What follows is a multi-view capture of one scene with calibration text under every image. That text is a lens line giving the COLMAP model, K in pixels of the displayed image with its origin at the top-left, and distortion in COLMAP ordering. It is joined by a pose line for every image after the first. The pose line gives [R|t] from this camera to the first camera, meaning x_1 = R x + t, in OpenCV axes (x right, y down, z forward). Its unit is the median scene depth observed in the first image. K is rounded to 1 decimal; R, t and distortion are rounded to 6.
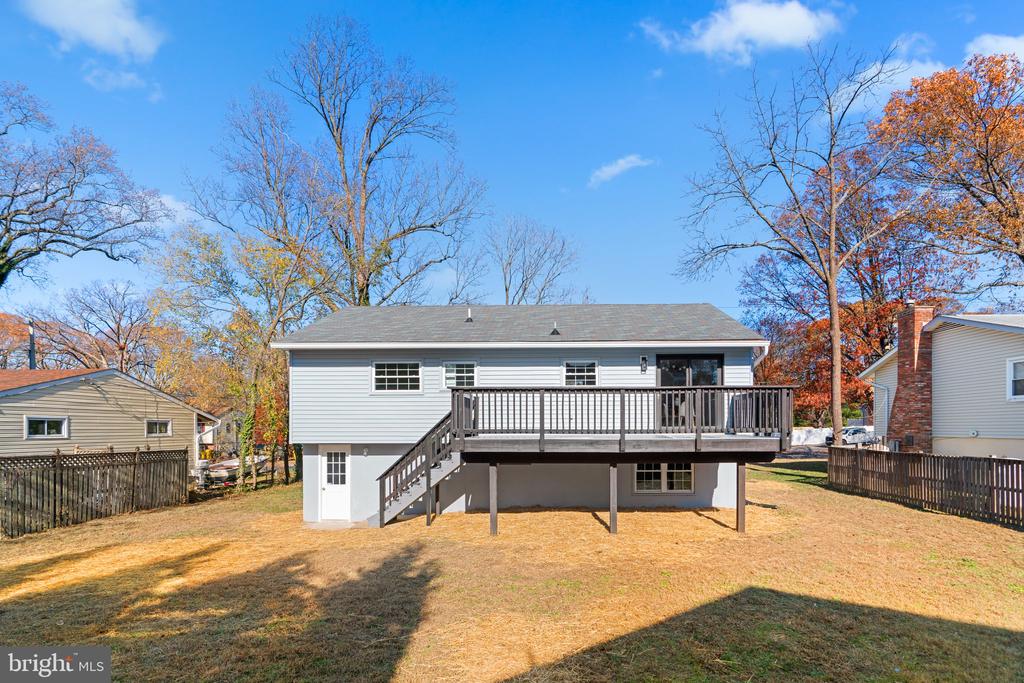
lens RADIAL K [[490.3, 0, 512.8], [0, 490.3, 352.5], [0, 0, 1]] dist [0.025767, 0.000441]
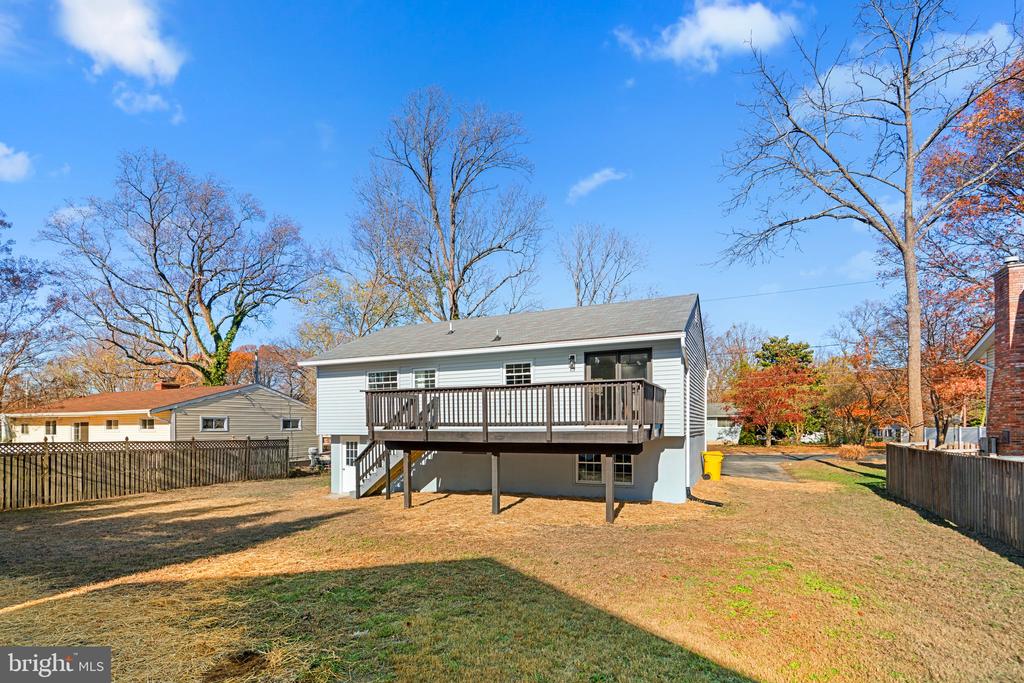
lens RADIAL K [[462.4, 0, 512.0], [0, 462.4, 341.5], [0, 0, 1]] dist [-0.002458, -0.000331]
pose [[0.936058, -0.071104, -0.344586, 0.499339], [0.063349, 0.997421, -0.033728, 0.004069], [0.346096, 0.009742, 0.938149, -0.015786]]
